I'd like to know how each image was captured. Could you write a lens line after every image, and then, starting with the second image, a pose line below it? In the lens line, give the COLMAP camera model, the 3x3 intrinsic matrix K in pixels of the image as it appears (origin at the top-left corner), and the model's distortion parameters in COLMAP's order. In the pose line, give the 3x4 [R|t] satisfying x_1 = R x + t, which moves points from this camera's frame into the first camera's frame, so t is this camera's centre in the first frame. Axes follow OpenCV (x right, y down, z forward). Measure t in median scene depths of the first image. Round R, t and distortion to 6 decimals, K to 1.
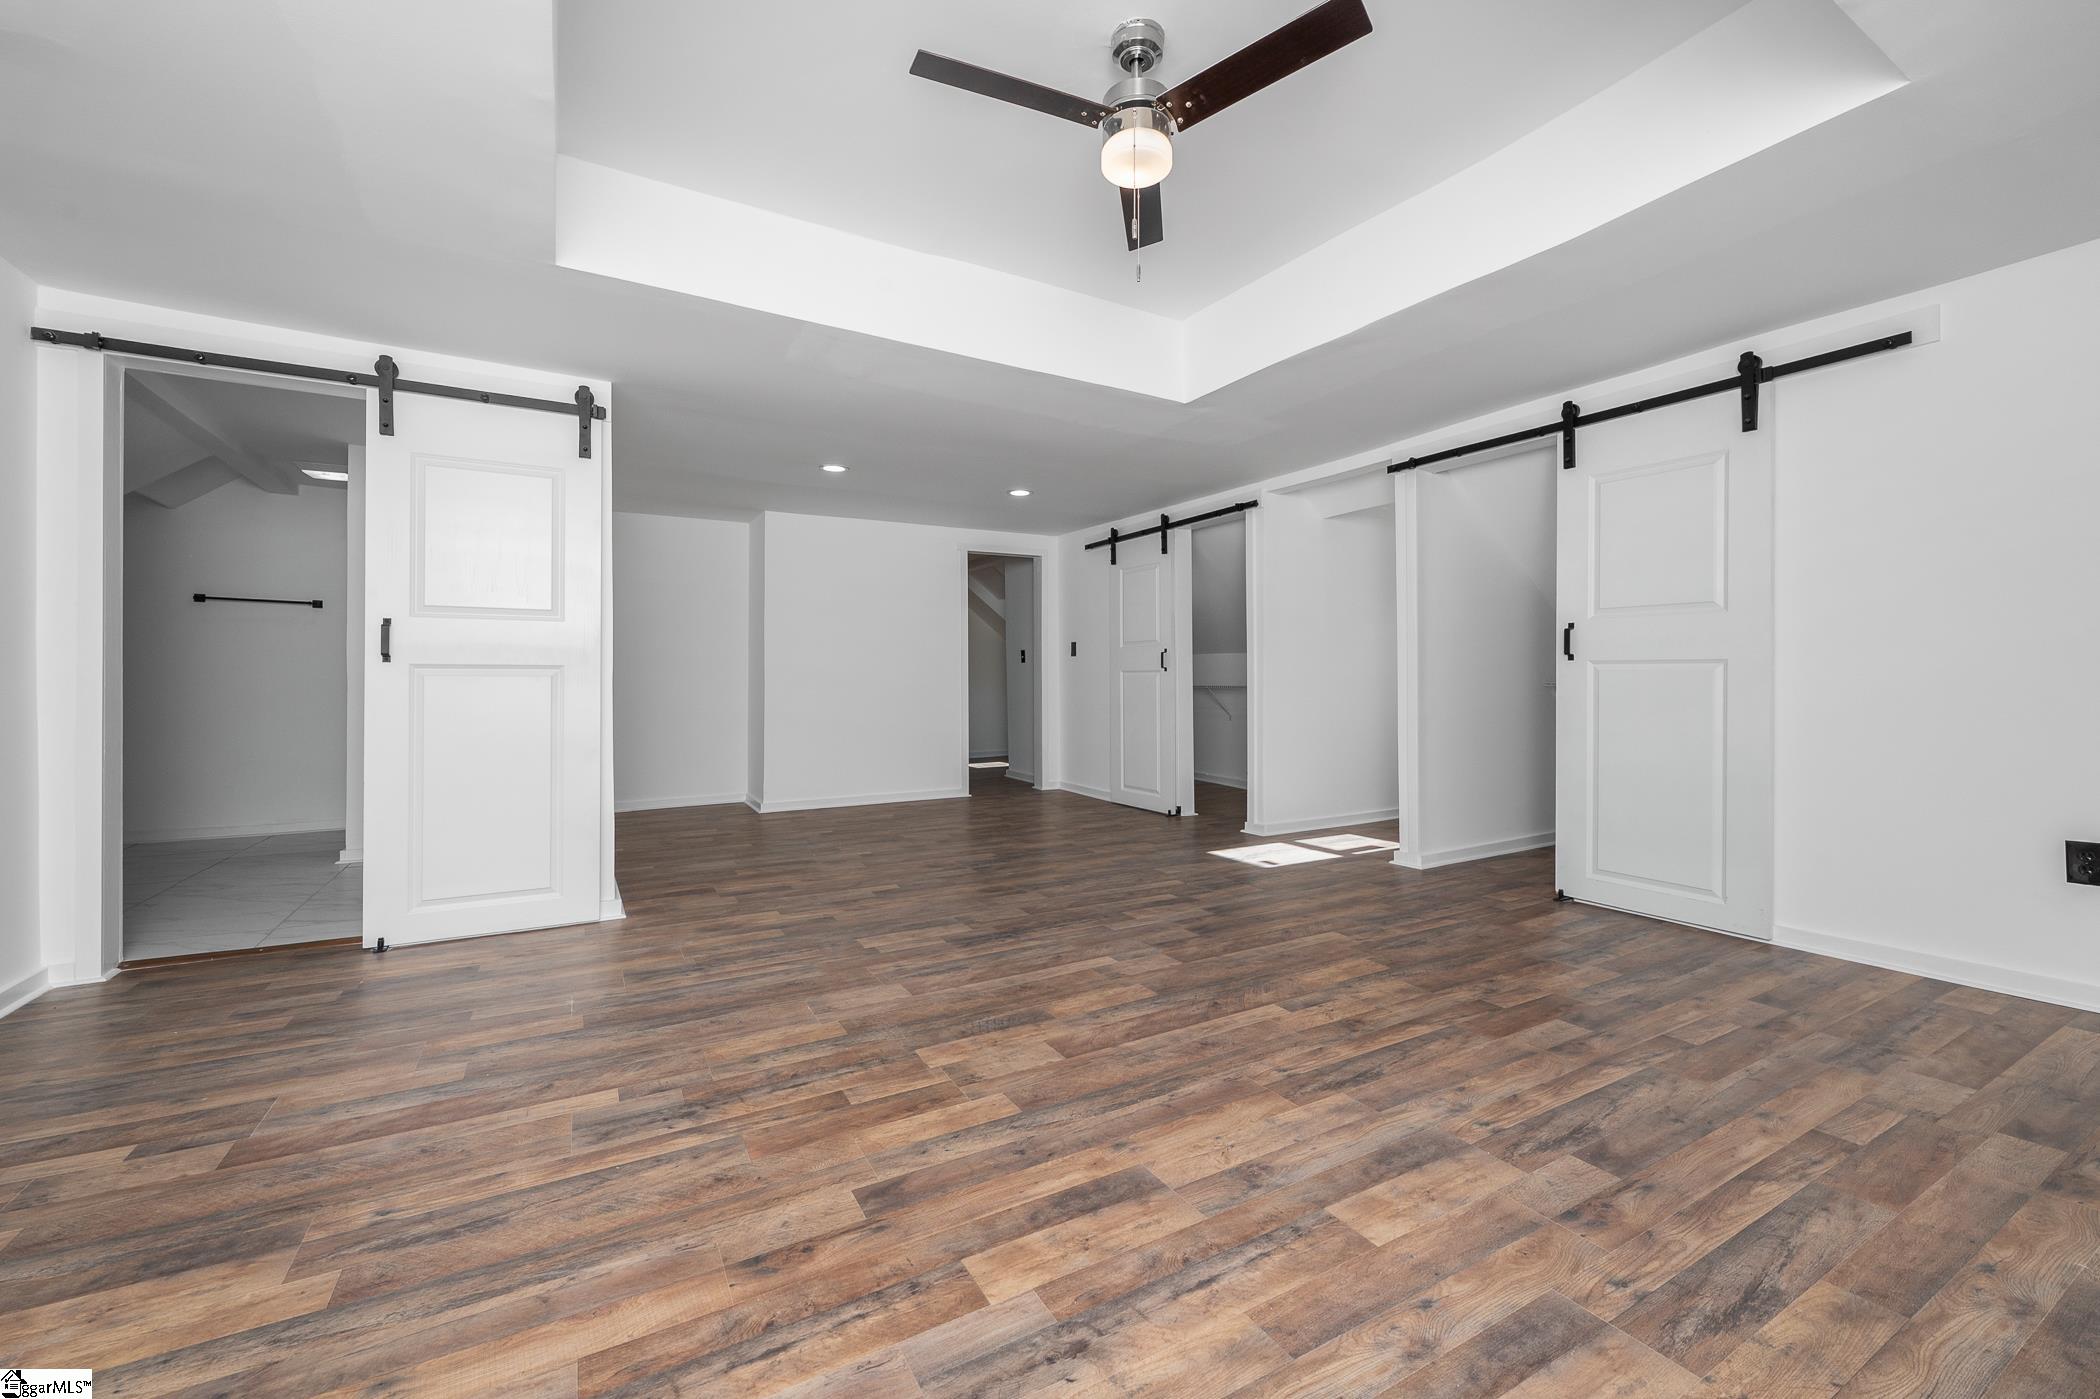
lens RADIAL K [[861.2, 0, 1048.9], [0, 861.2, 667.3], [0, 0, 1]] dist [-0.004622, 0.000528]
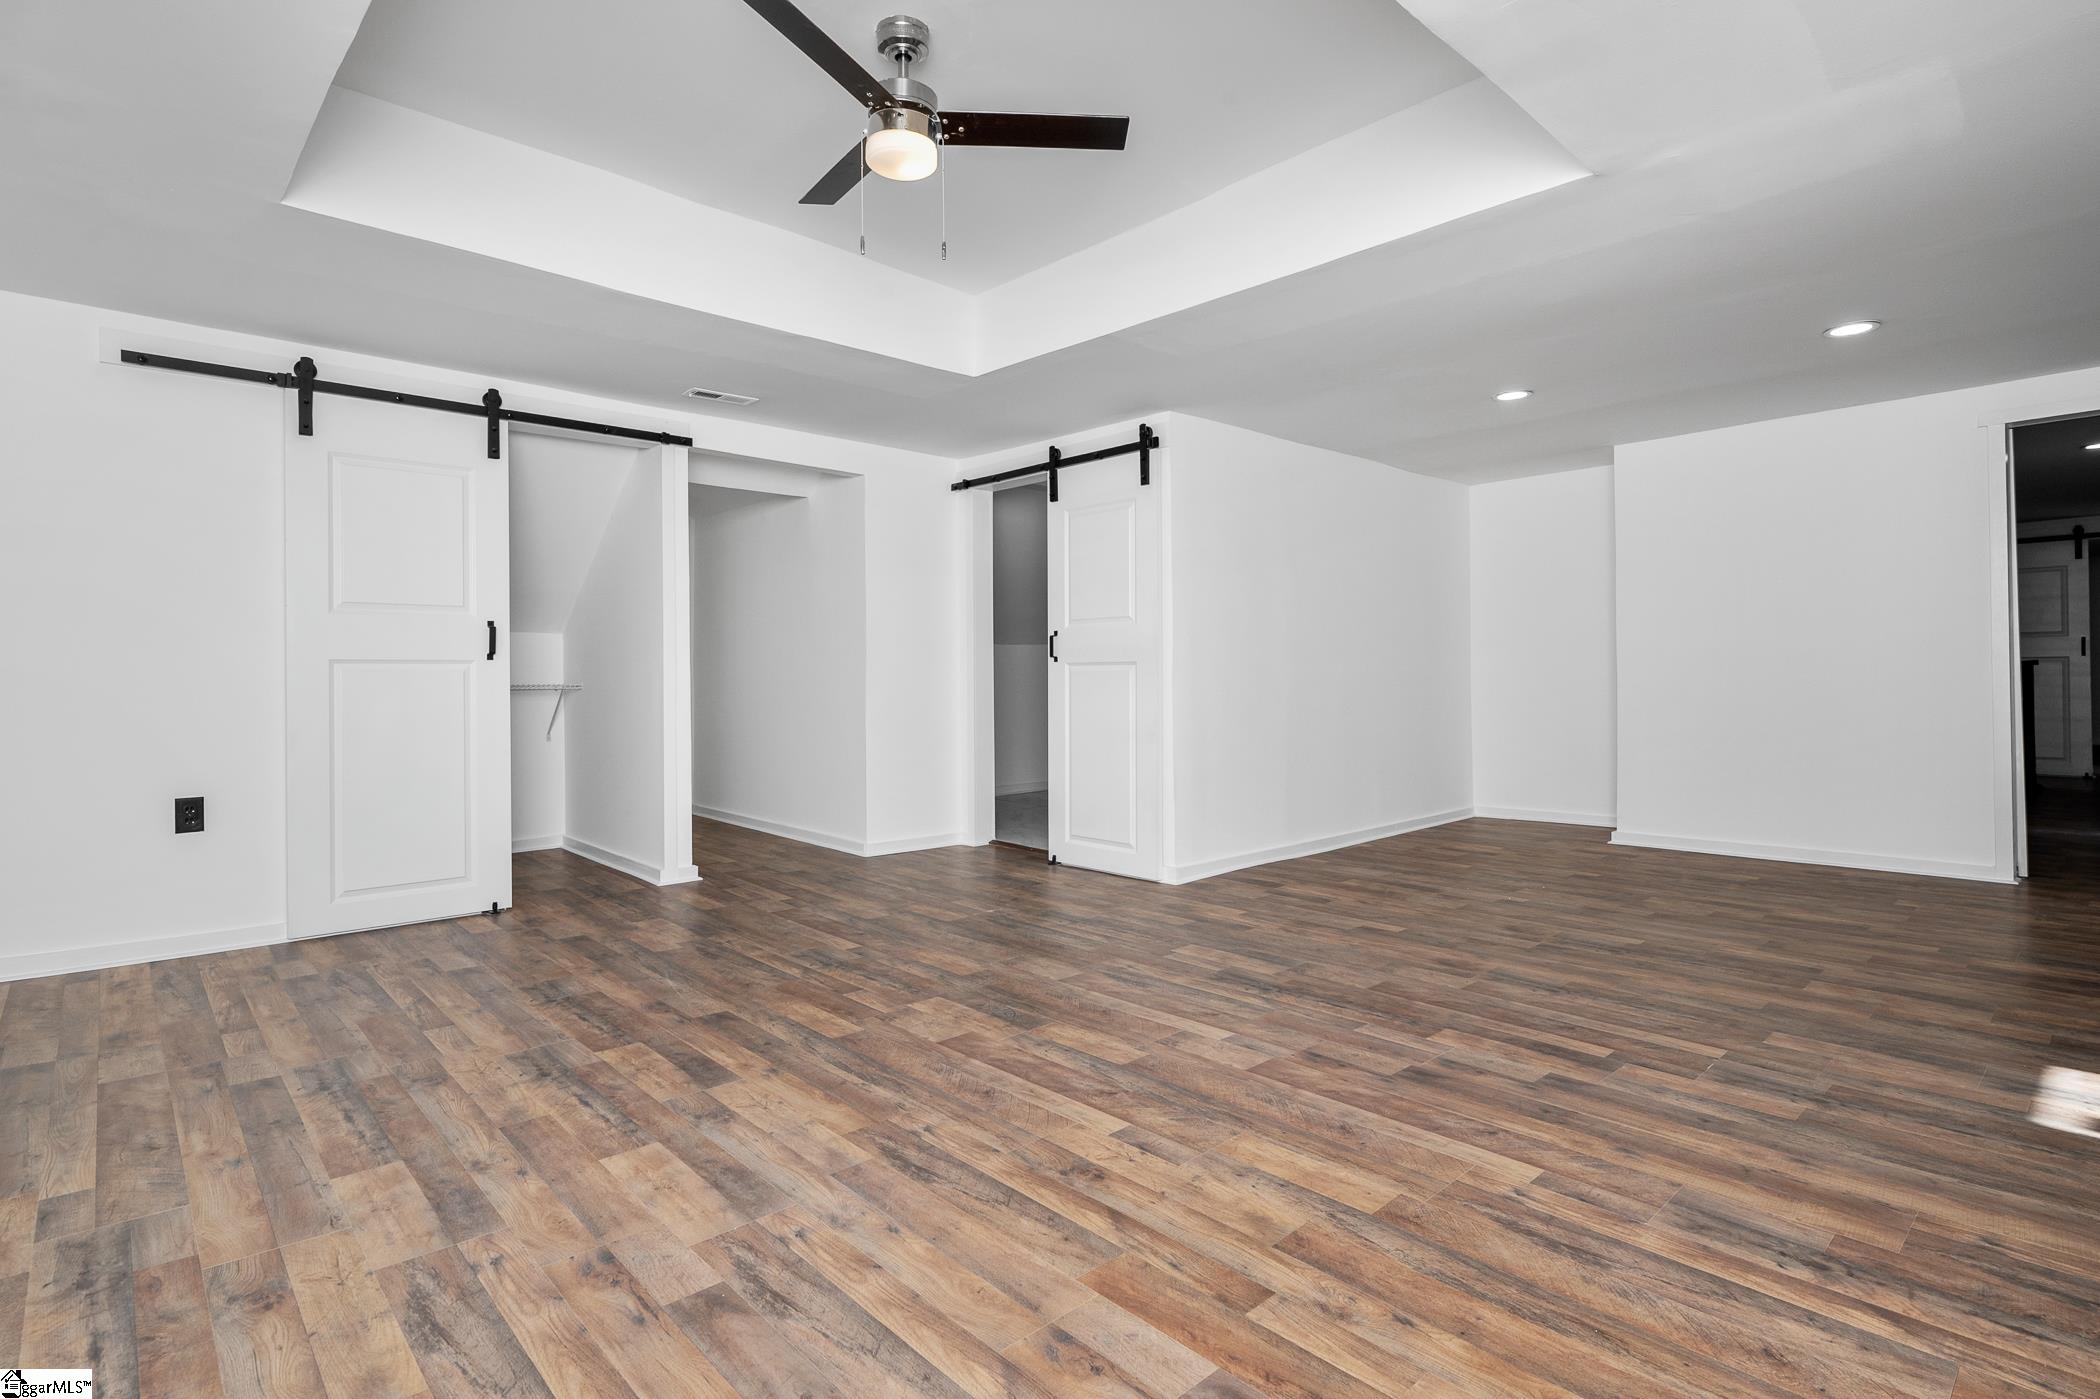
lens RADIAL K [[1027.8, 0, 1041.1], [0, 1027.8, 676.9], [0, 0, 1]] dist [-0.006048, 0.002224]
pose [[0.222782, 0.002175, -0.974866, 0.961731], [0.023484, 0.999695, 0.007597, 0.004494], [0.974585, -0.024586, 0.222663, 0.655587]]
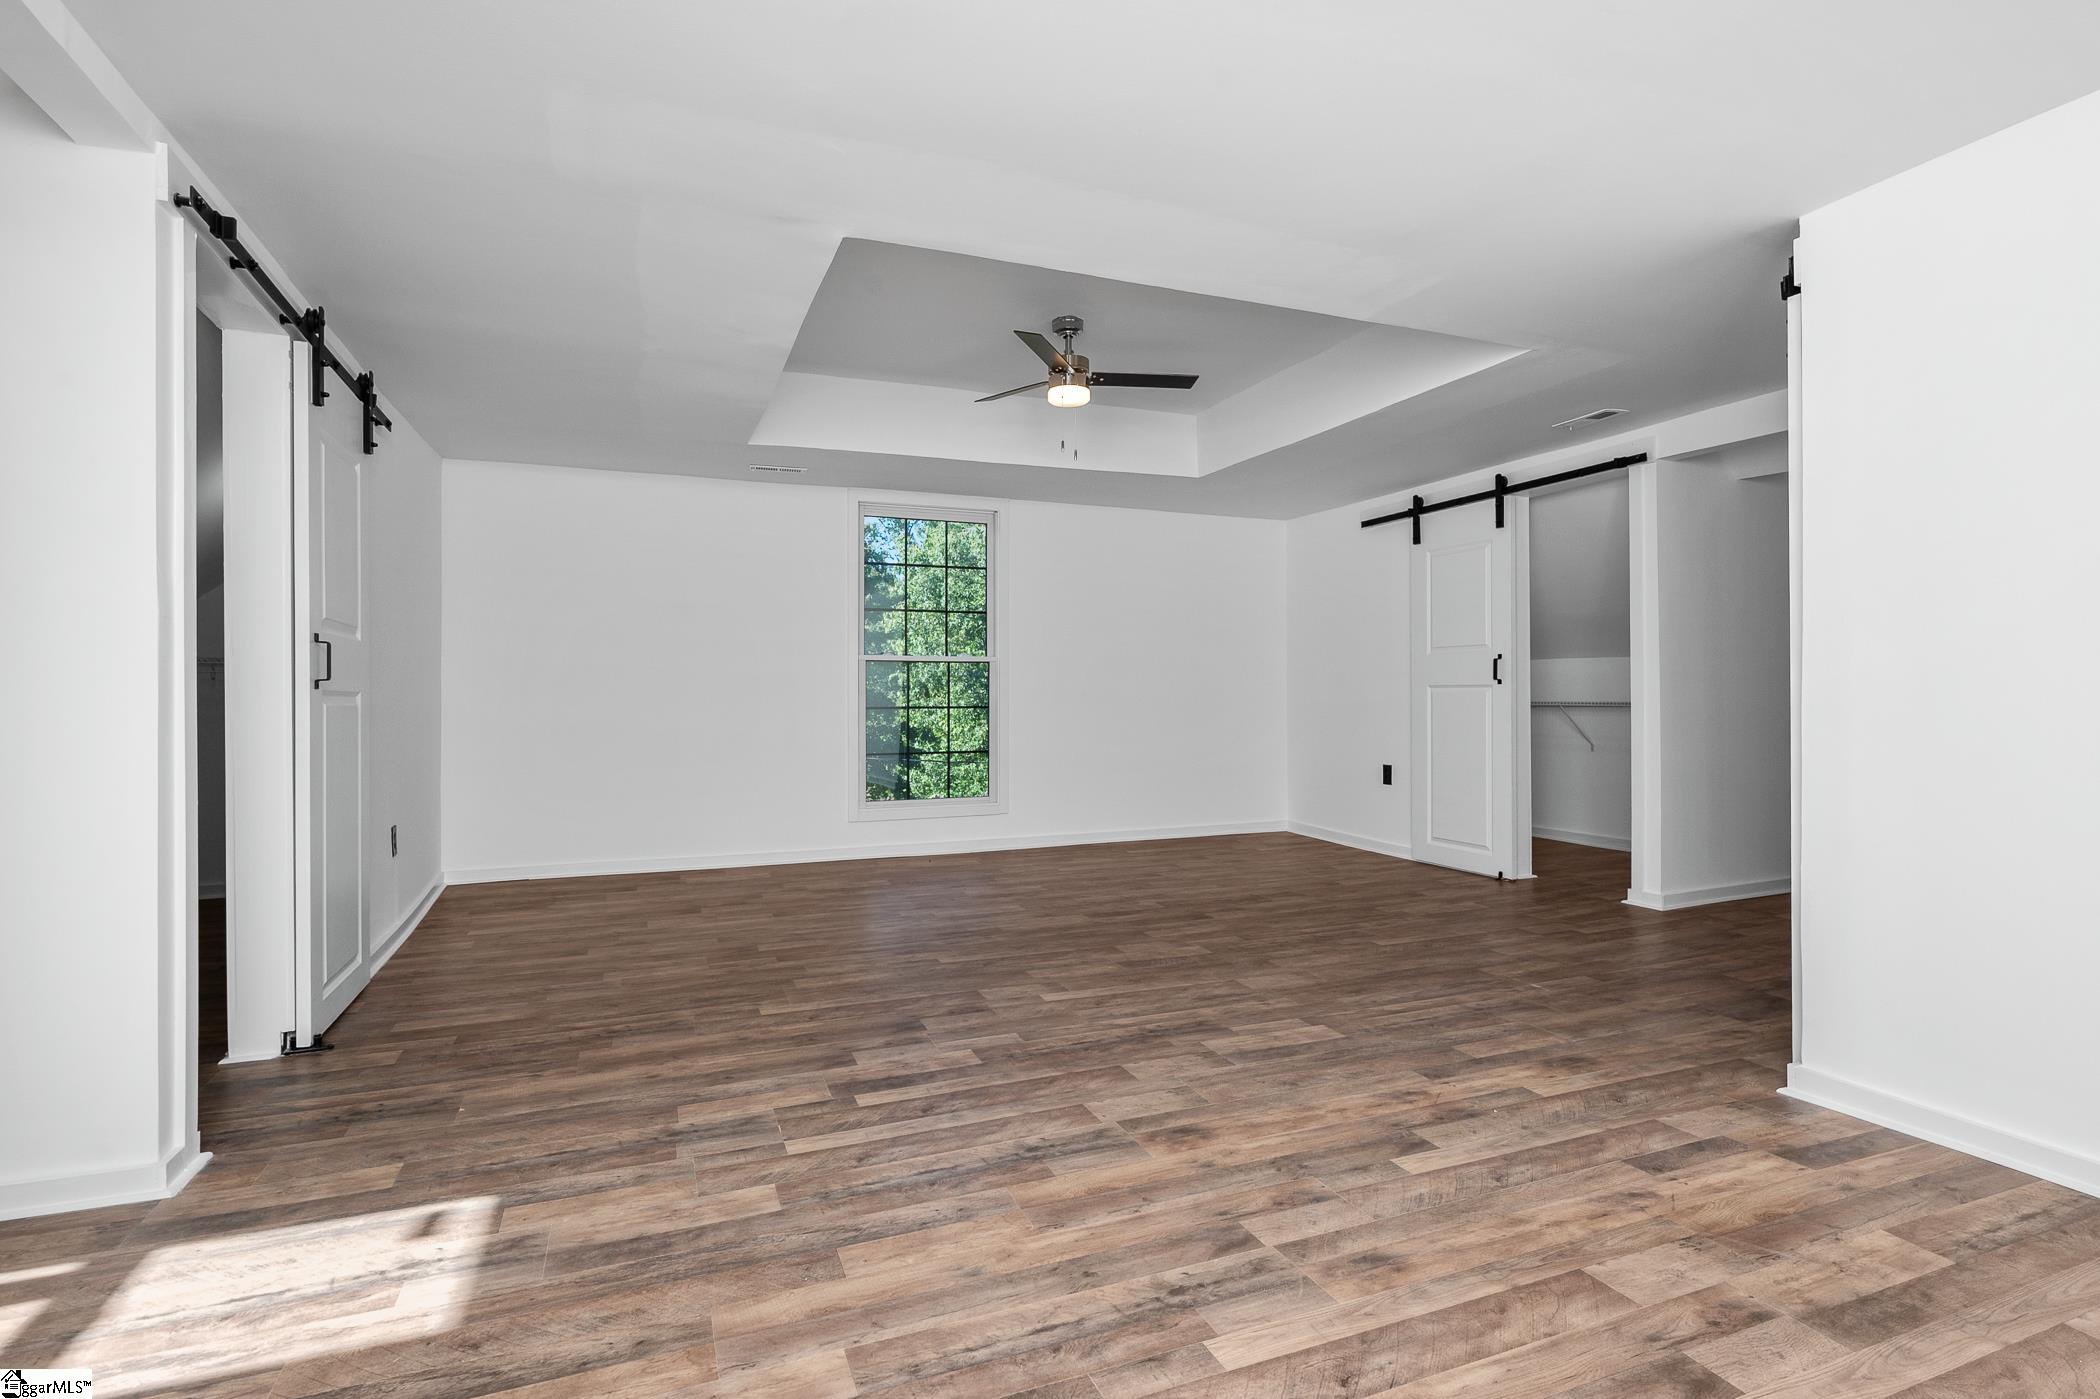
lens RADIAL K [[1027.8, 0, 1067.1], [0, 1027.8, 695.1], [0, 0, 1]] dist [-0.006048, 0.002224]
pose [[-0.992736, 0.010600, 0.119848, -0.096523], [0.008669, 0.999824, -0.016620, 0.019283], [-0.120003, -0.015460, -0.992653, 2.202084]]
